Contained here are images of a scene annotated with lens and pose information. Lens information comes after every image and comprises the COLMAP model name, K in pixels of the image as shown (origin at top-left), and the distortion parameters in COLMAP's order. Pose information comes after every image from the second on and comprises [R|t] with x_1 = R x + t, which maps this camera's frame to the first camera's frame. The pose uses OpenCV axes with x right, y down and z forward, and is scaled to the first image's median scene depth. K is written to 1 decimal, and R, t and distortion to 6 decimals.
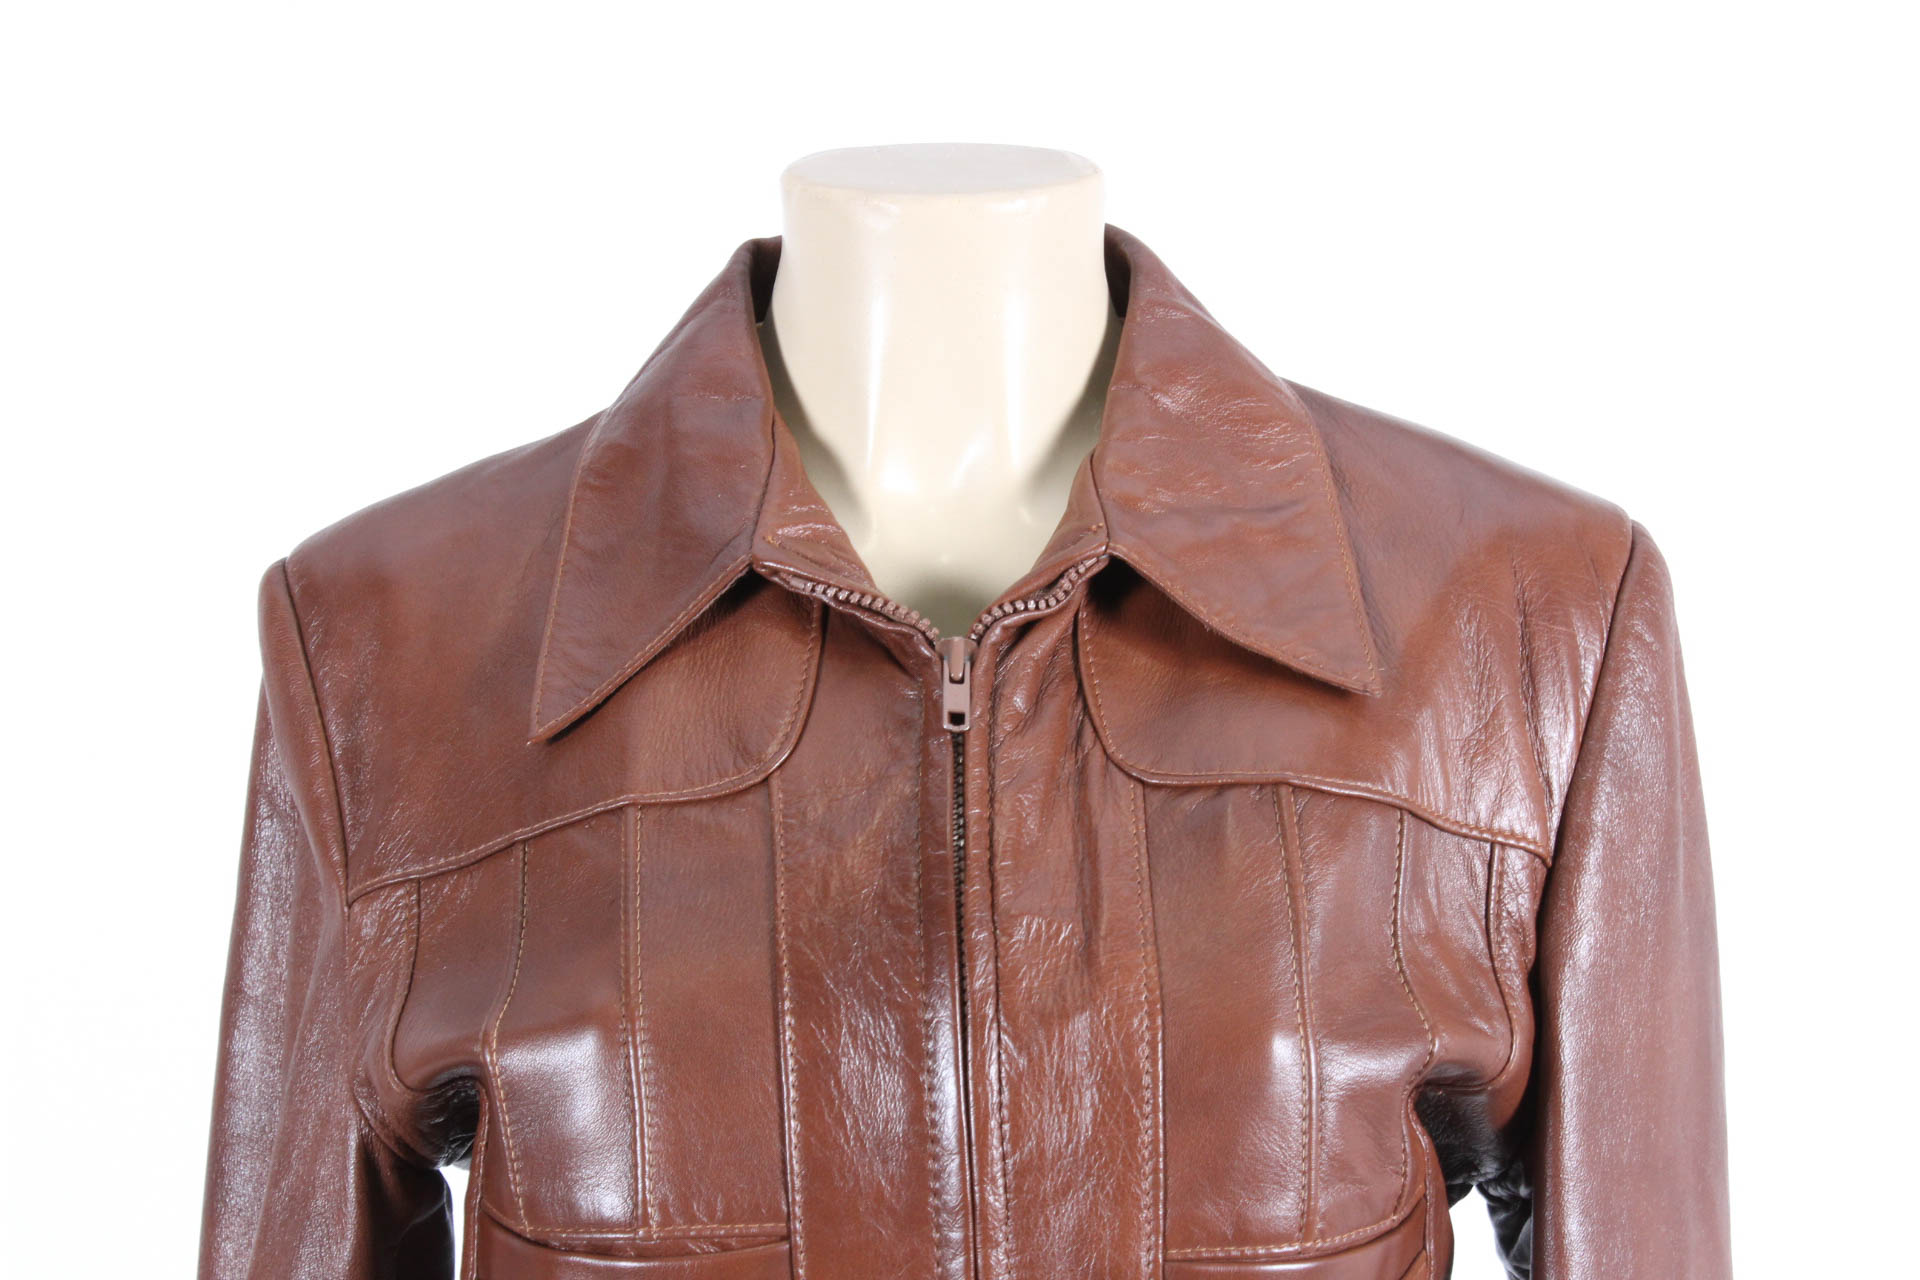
lens RADIAL K [[4314.1, 0, 968.8], [0, 4314.1, 638.2], [0, 0, 1]] dist [0.026896, 0.000000]
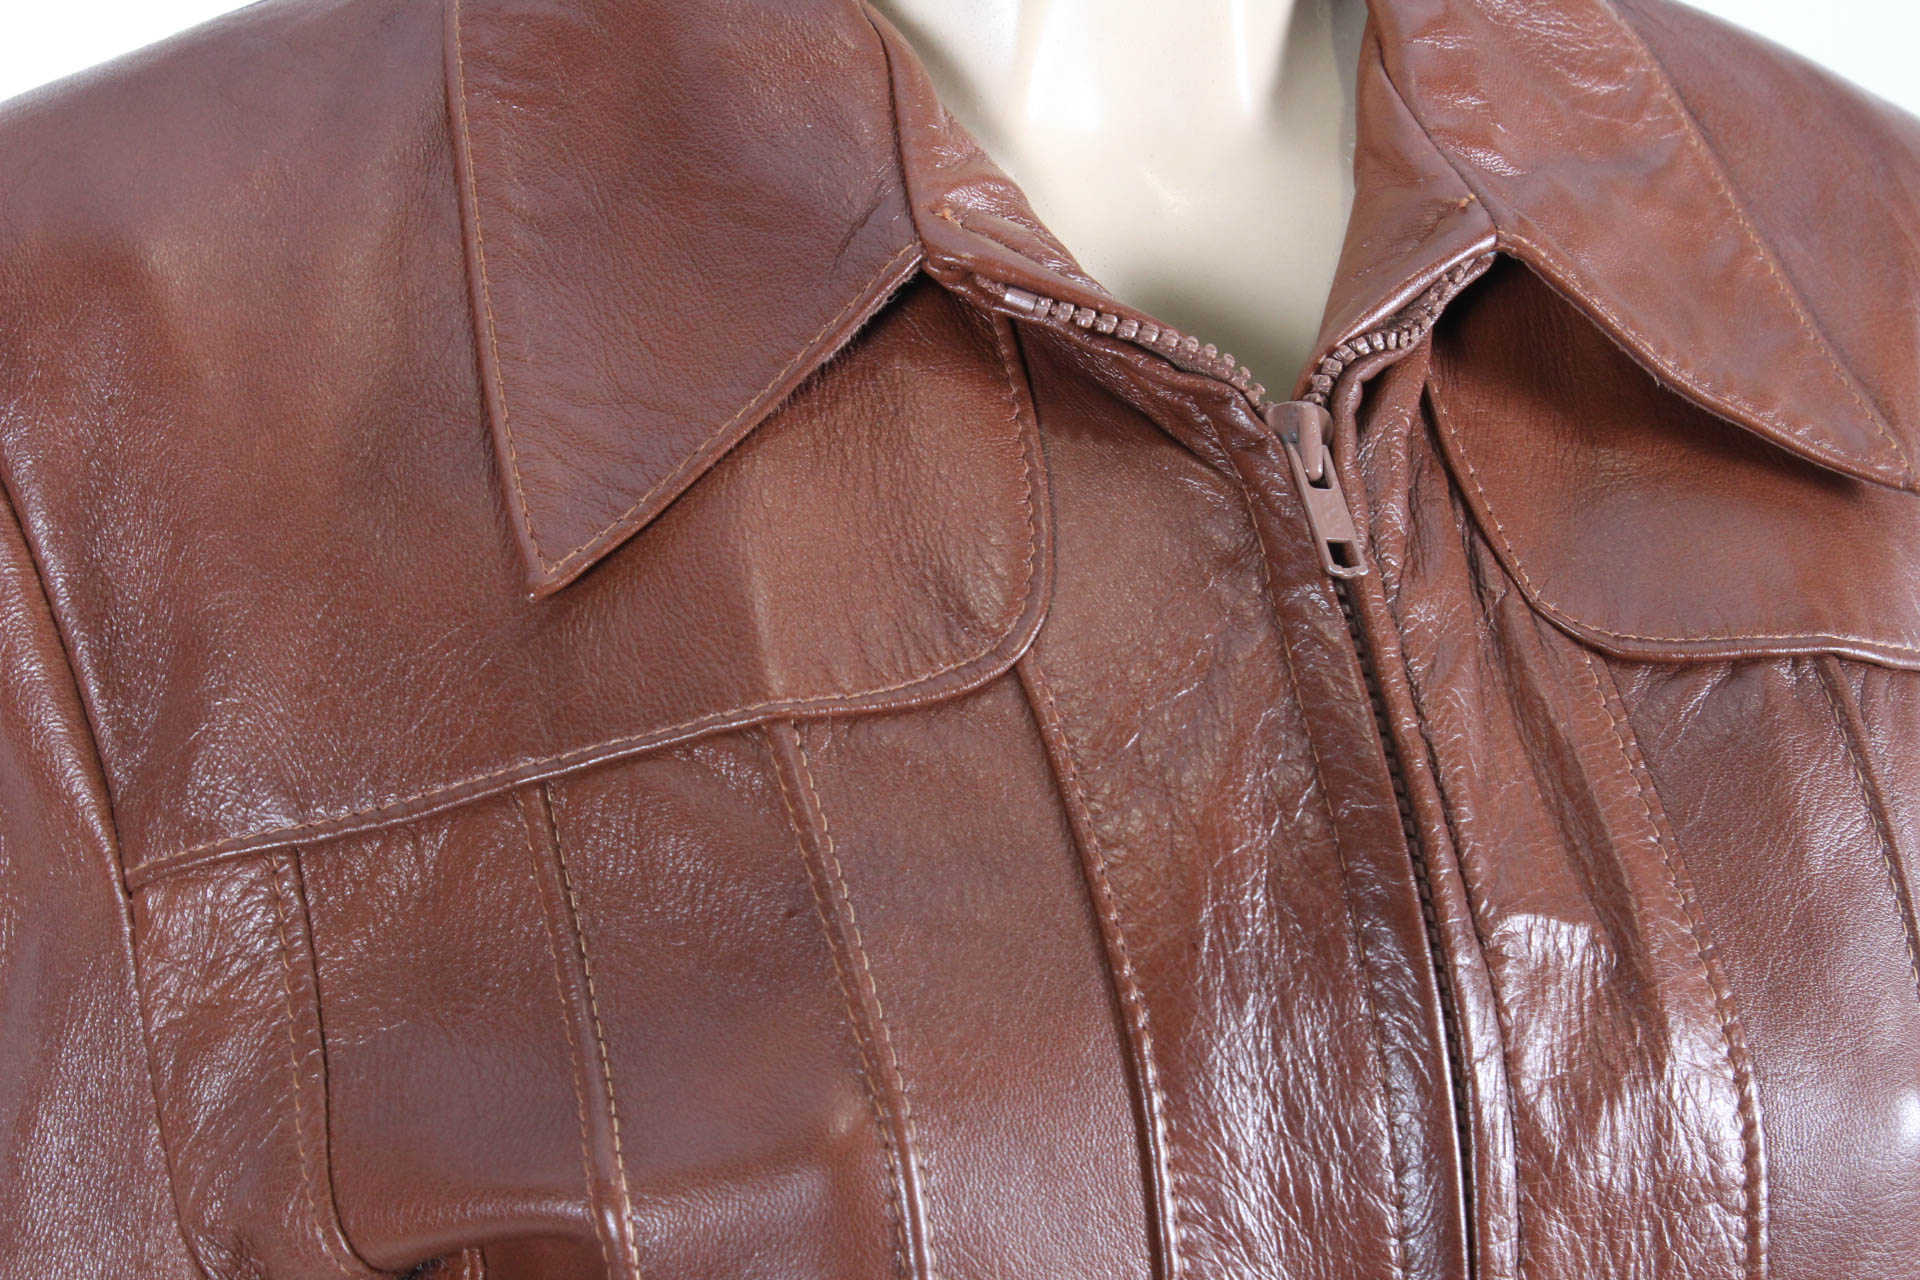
lens RADIAL K [[4314.1, 0, 957.1], [0, 4314.1, 642.7], [0, 0, 1]] dist [0.026896, 0.000000]
pose [[0.915141, -0.027320, 0.402208, -0.270452], [-0.028482, 0.990826, 0.132106, -0.042117], [-0.402128, -0.132351, 0.905967, 0.499791]]
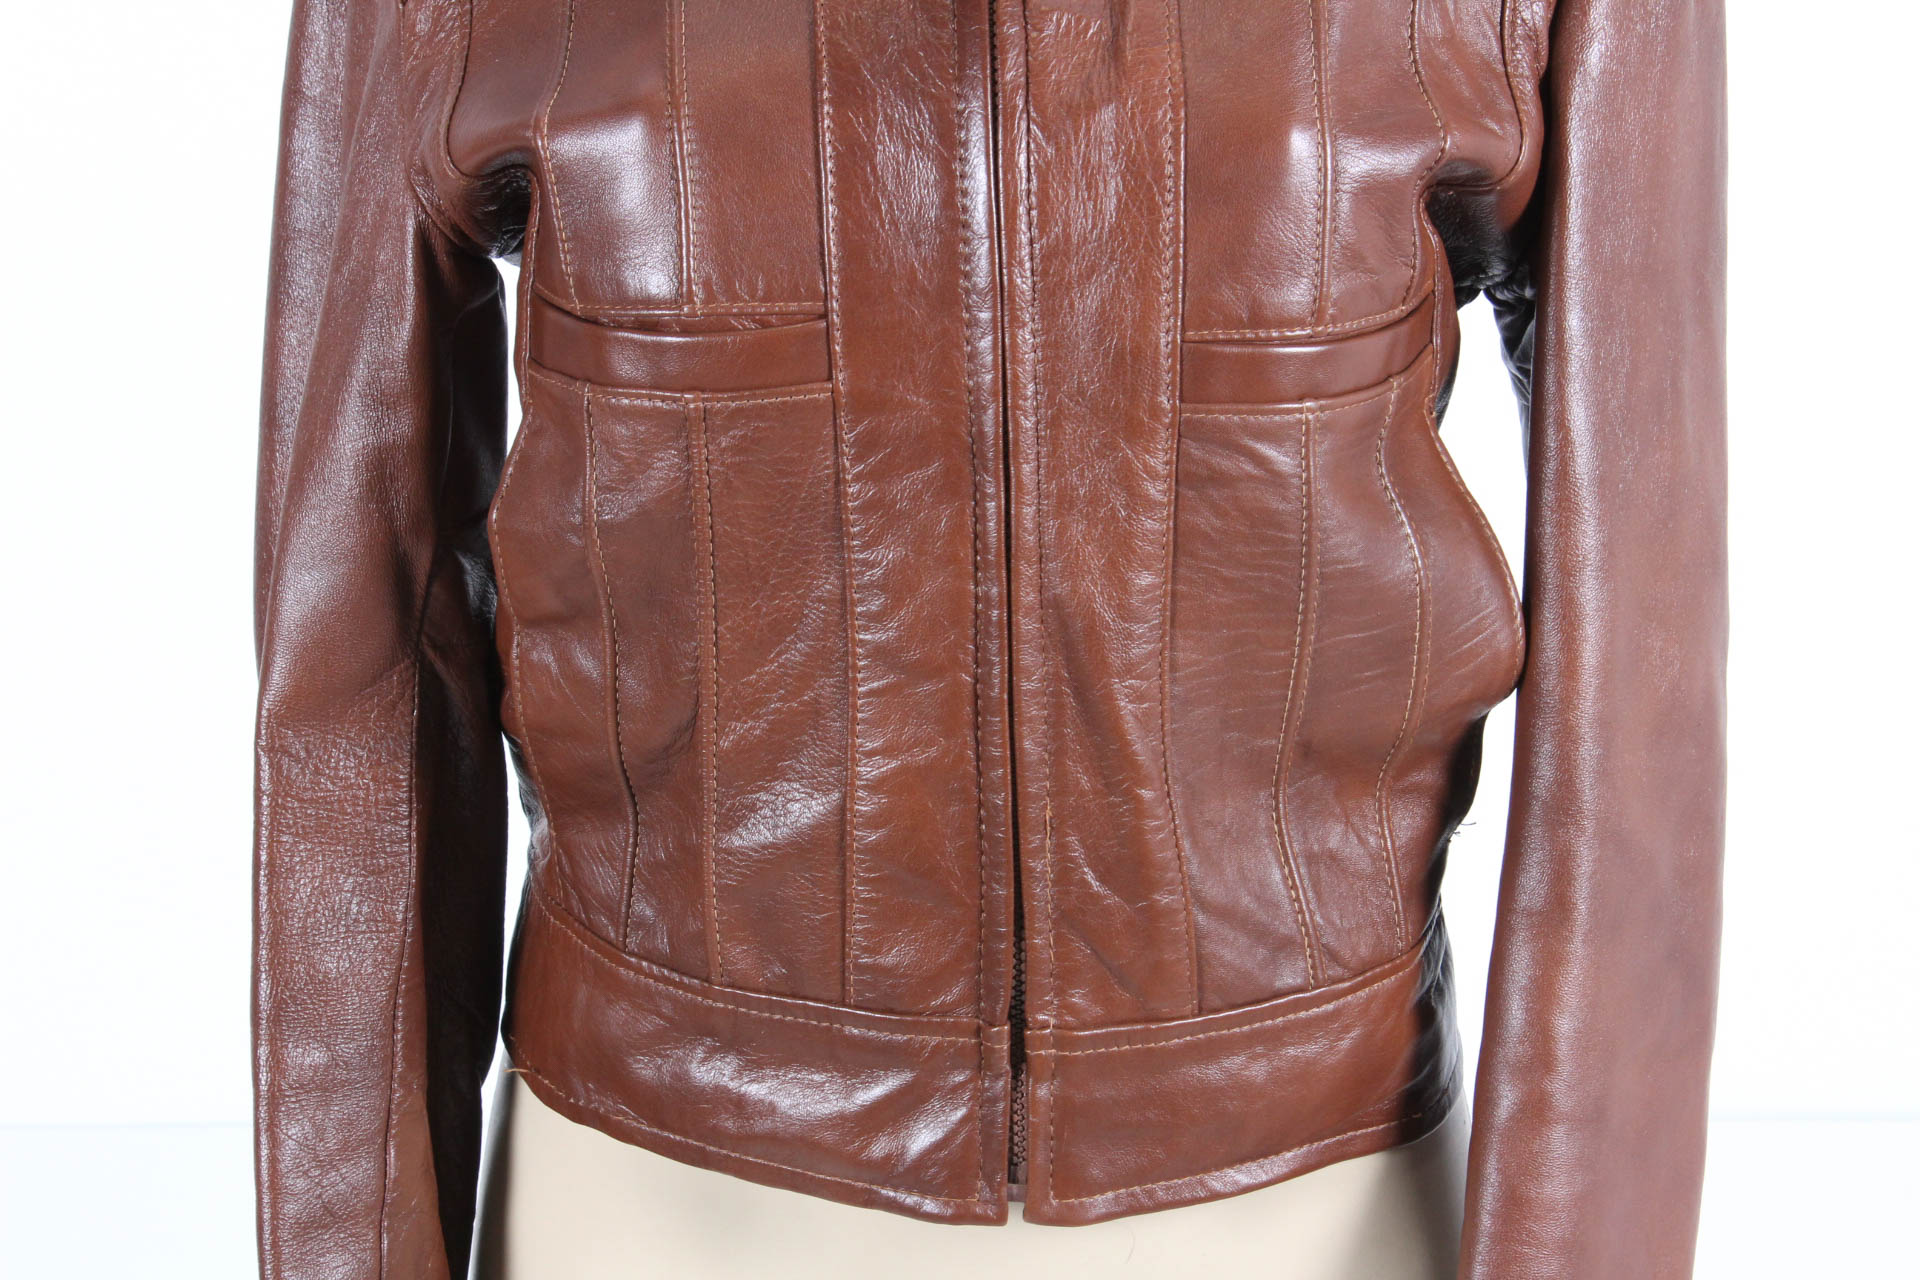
lens RADIAL K [[4314.1, 0, 949.2], [0, 4314.1, 641.2], [0, 0, 1]] dist [0.026896, 0.000000]
pose [[0.999851, 0.013033, -0.011324, 0.001244], [-0.010851, 0.984508, 0.175005, 0.030919], [0.013429, -0.174856, 0.984502, -0.047359]]
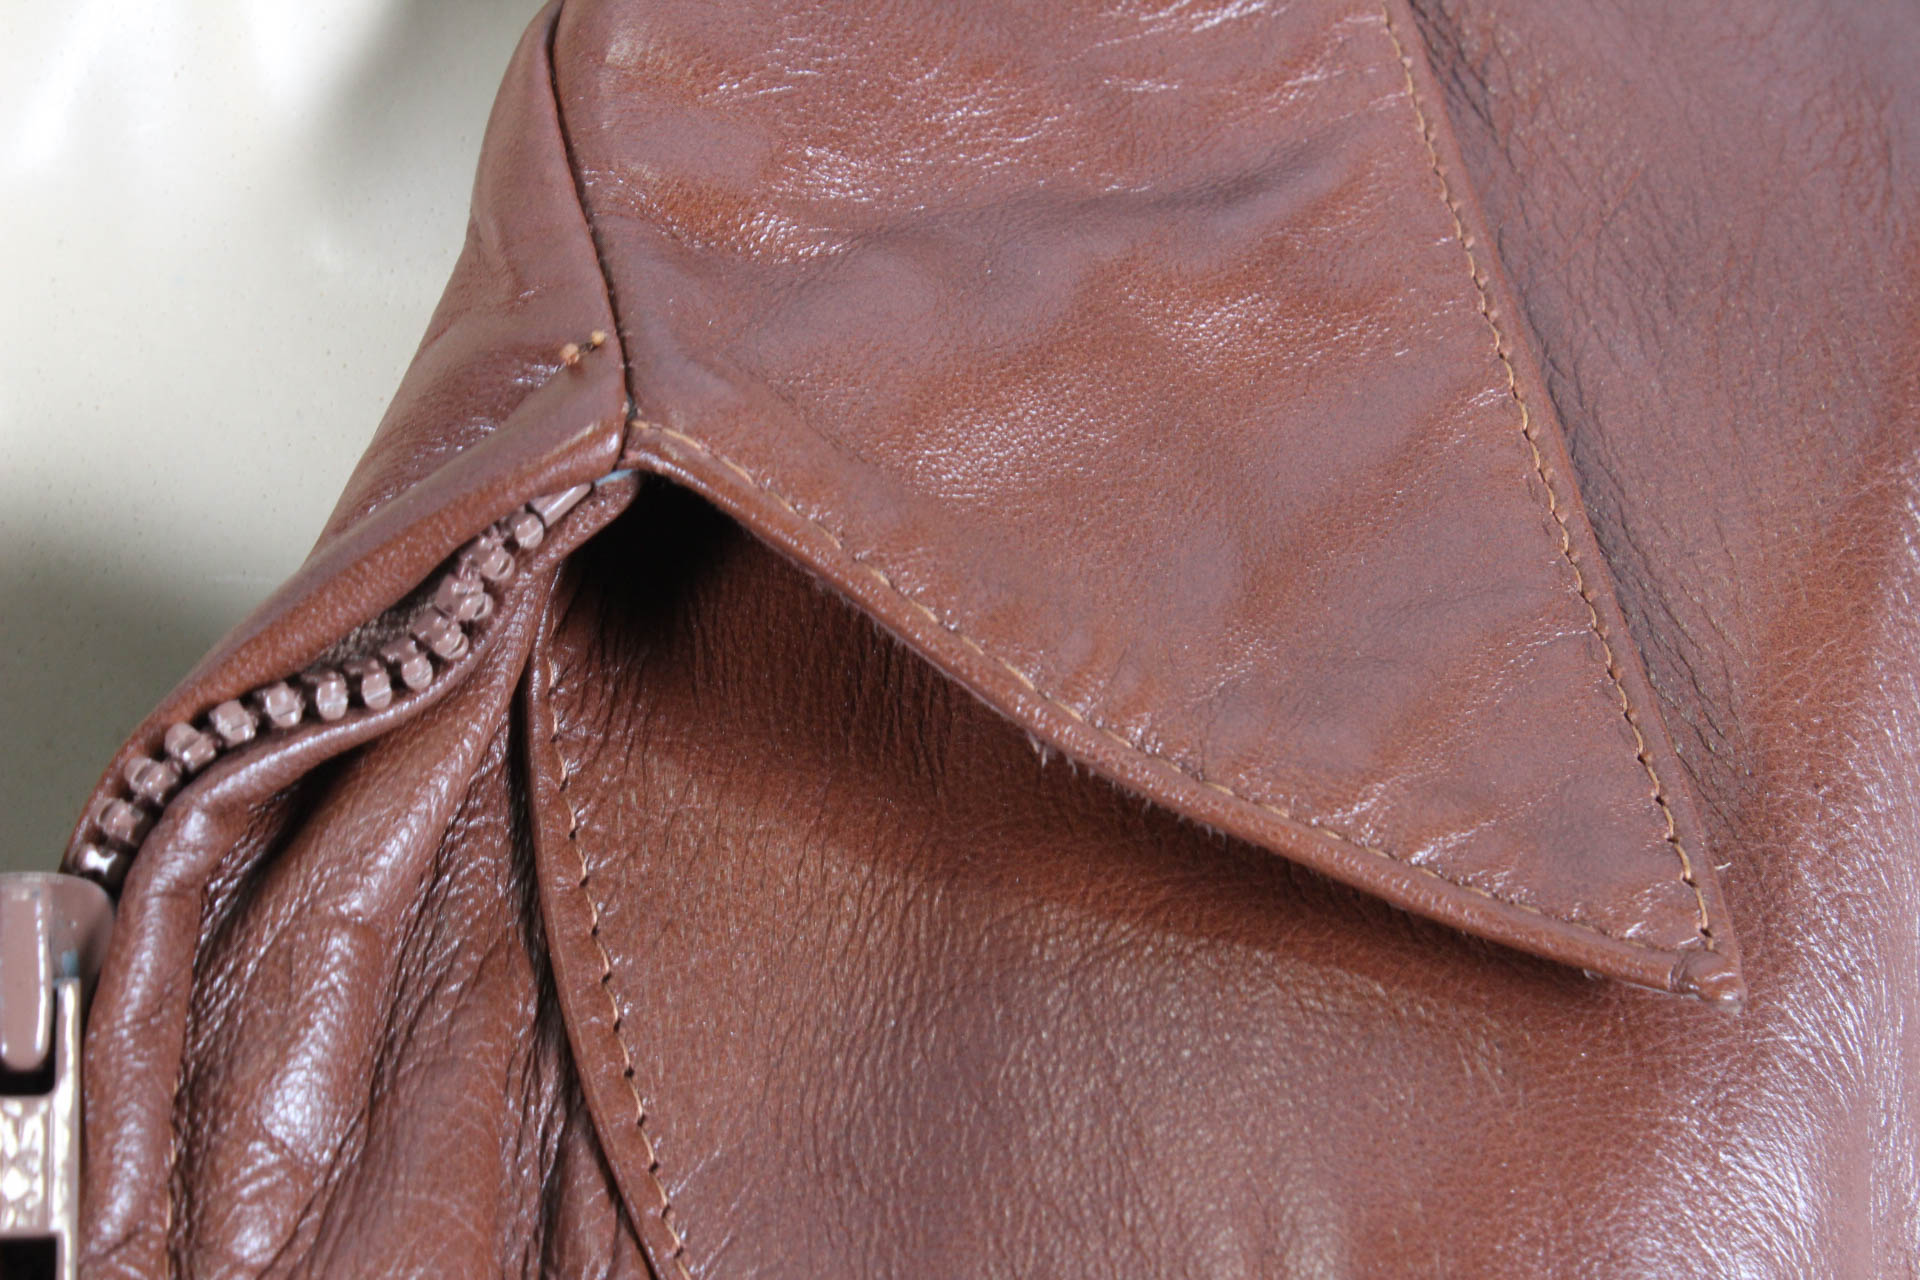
lens RADIAL K [[4314.1, 0, 960.6], [0, 4314.1, 642.3], [0, 0, 1]] dist [0.026896, 0.000000]
pose [[0.994071, -0.056352, 0.092987, 0.027600], [0.036632, 0.978791, 0.201557, -0.059624], [-0.102373, -0.196956, 0.975053, 0.756993]]
